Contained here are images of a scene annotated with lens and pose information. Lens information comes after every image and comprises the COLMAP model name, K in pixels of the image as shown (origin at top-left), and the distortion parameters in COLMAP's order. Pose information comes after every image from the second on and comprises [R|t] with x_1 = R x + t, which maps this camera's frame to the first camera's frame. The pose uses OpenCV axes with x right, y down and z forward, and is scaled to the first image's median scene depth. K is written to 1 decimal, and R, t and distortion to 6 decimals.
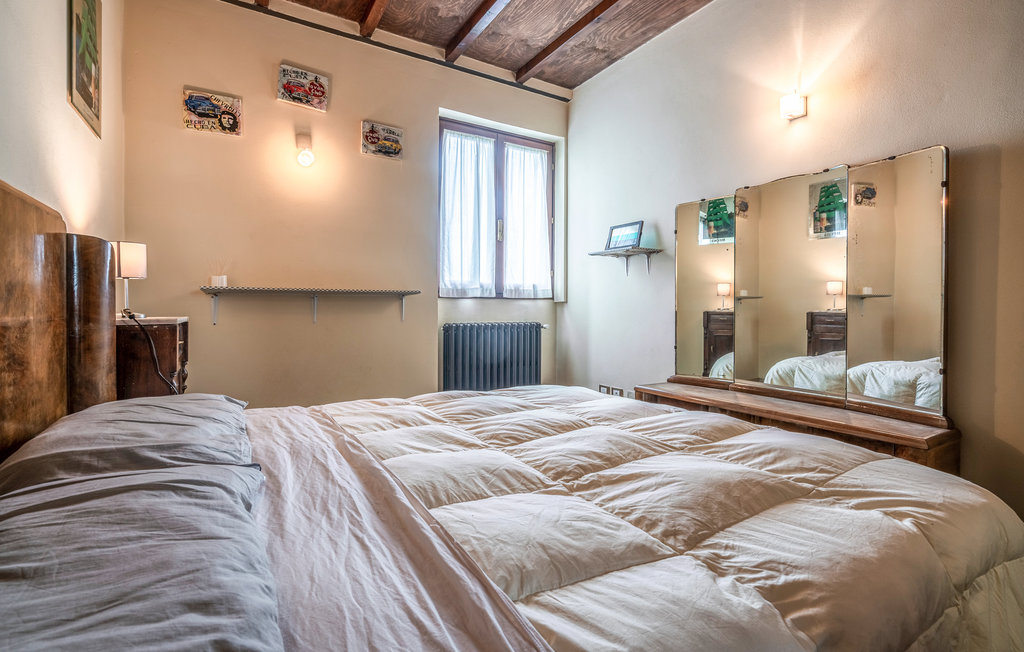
lens RADIAL K [[463.6, 0, 510.1], [0, 463.6, 312.9], [0, 0, 1]] dist [-0.000841, 0.000078]
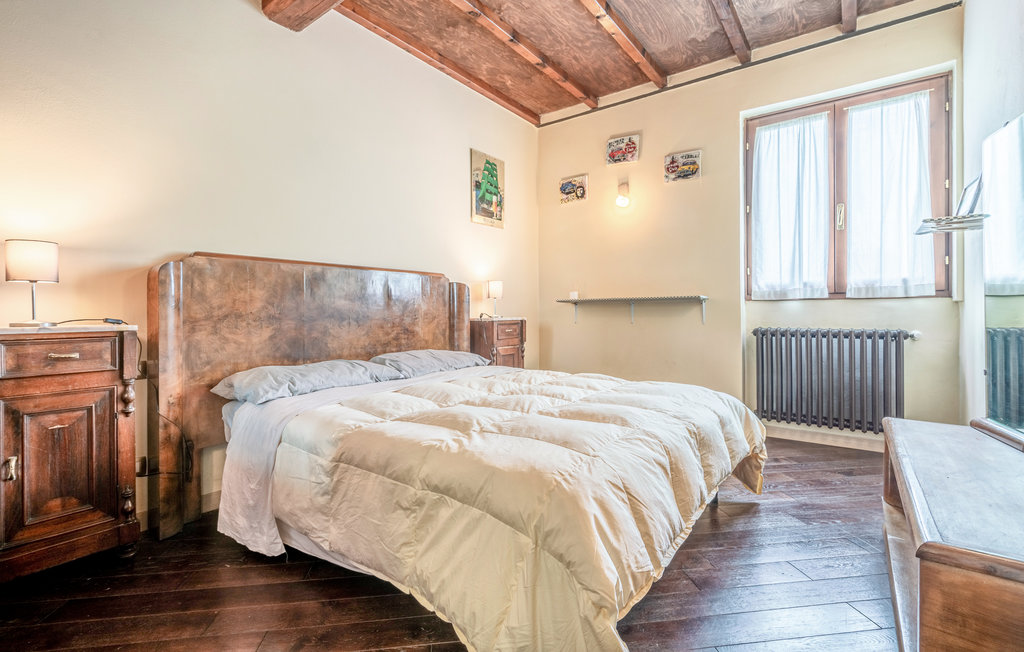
lens RADIAL K [[463.6, 0, 510.1], [0, 463.6, 312.9], [0, 0, 1]] dist [-0.000841, 0.000078]
pose [[0.377730, -0.004491, -0.925905, 0.637426], [-0.002408, 0.999980, -0.005833, -0.000099], [0.925913, 0.004433, 0.377712, 0.172424]]
